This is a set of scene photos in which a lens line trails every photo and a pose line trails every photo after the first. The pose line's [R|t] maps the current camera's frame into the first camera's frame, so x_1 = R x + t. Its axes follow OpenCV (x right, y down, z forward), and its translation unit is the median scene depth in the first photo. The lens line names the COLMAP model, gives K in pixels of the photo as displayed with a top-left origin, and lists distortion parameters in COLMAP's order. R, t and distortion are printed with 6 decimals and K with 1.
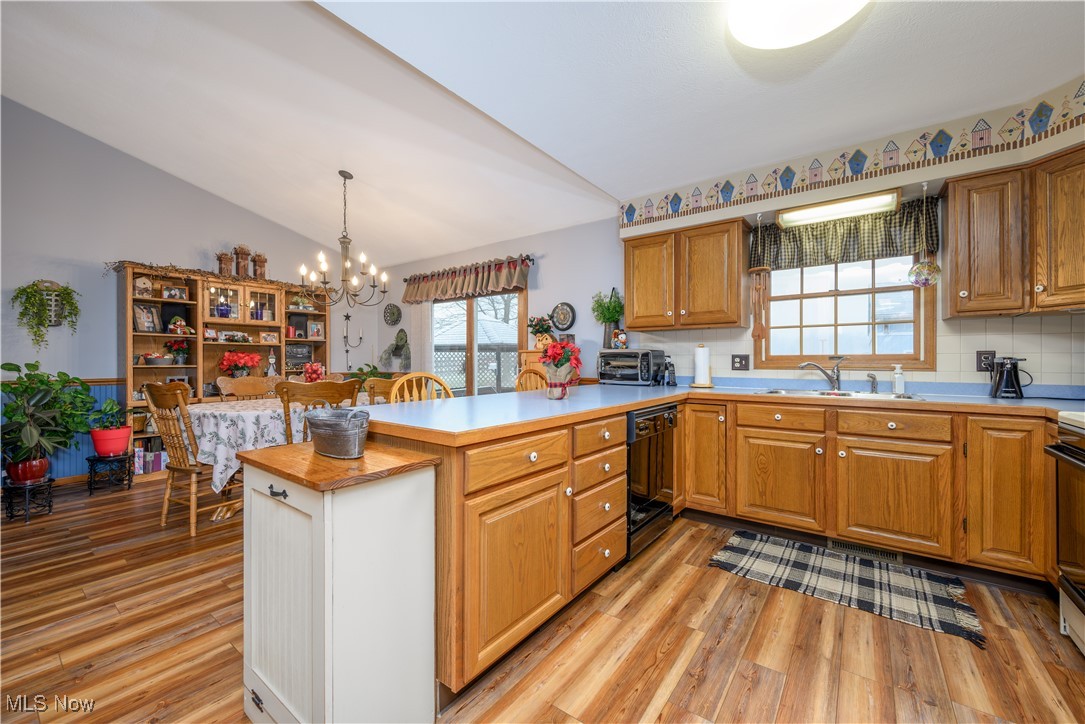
lens RADIAL K [[426.2, 0, 542.5], [0, 426.2, 362.0], [0, 0, 1]] dist [-0.011192, 0.003372]
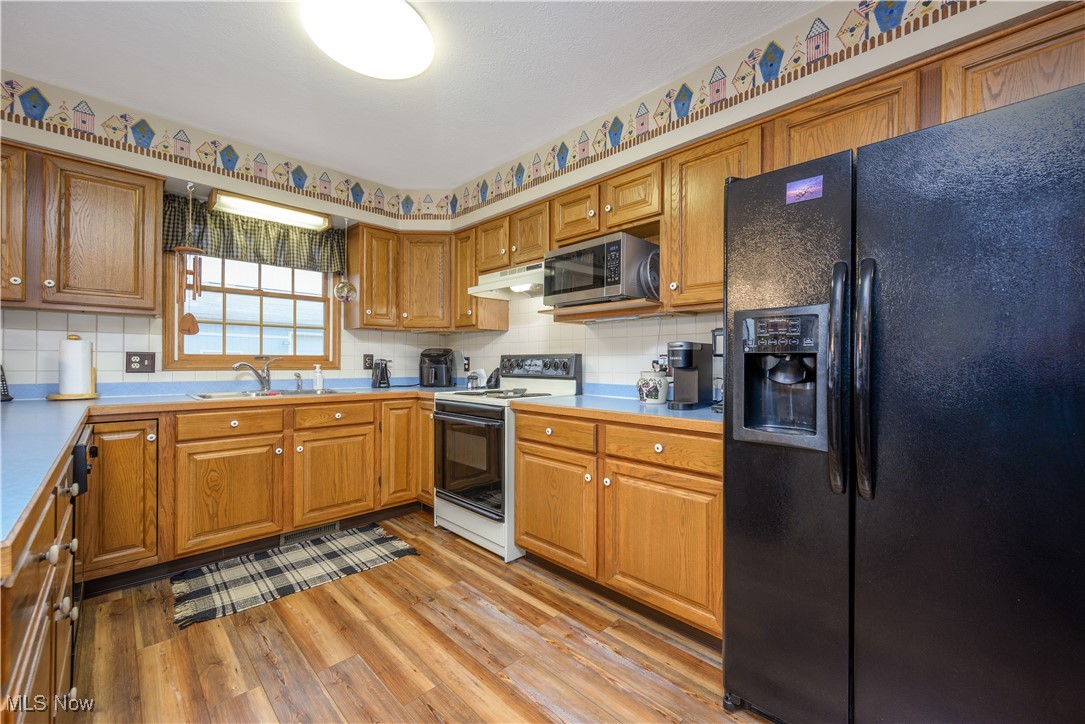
lens RADIAL K [[440.1, 0, 542.5], [0, 440.1, 362.0], [0, 0, 1]] dist [0.019134, -0.000190]
pose [[0.150139, 0.002064, 0.988663, -0.288797], [-0.003760, 0.999992, -0.001516, -0.001597], [-0.988658, -0.003489, 0.150145, 0.222468]]
